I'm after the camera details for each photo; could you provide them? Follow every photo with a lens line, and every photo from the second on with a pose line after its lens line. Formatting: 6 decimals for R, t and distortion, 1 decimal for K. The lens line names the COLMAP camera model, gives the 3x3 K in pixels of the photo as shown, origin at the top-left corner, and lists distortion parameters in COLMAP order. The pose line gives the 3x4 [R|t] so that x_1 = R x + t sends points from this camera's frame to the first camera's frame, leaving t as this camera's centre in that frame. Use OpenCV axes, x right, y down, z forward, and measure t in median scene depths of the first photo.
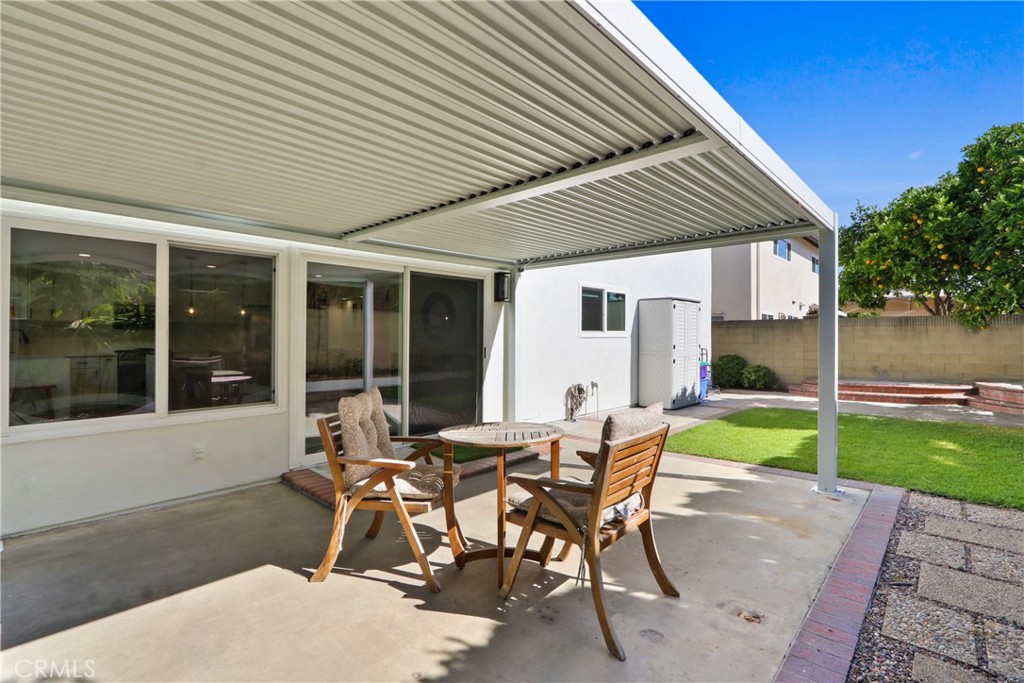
lens RADIAL K [[476.4, 0, 516.7], [0, 476.4, 337.1], [0, 0, 1]] dist [-0.015454, -0.000036]
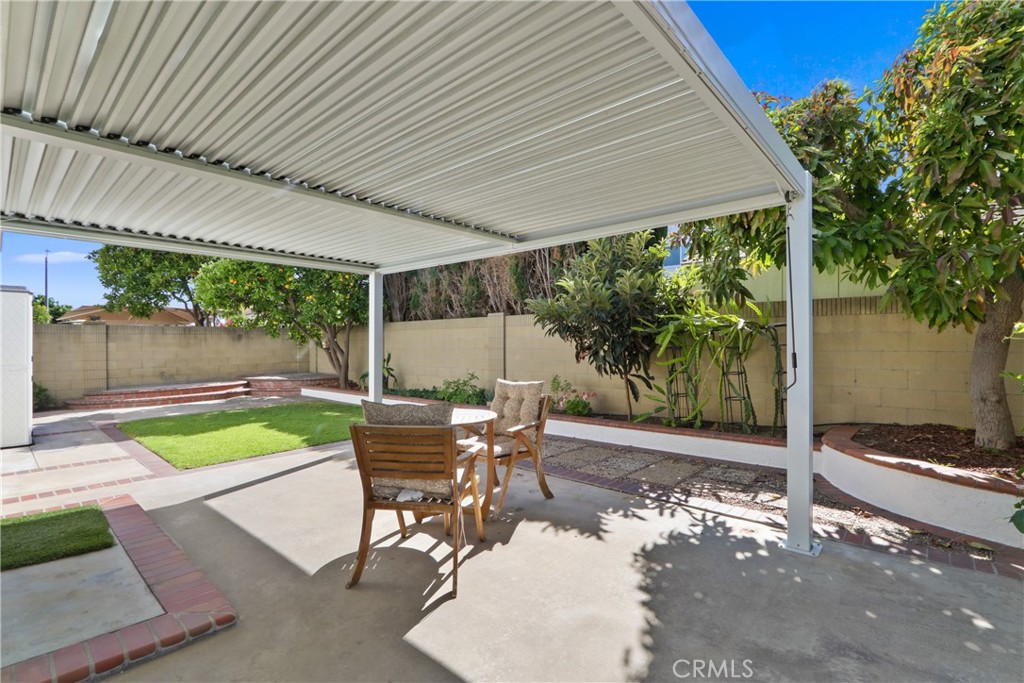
lens RADIAL K [[476.4, 0, 516.1], [0, 476.4, 341.5], [0, 0, 1]] dist [-0.015454, -0.000036]
pose [[-0.003645, 0.000215, 0.999993, -0.338593], [0.008686, 0.999962, -0.000183, -0.000177], [-0.999956, 0.008685, -0.003647, 0.212292]]
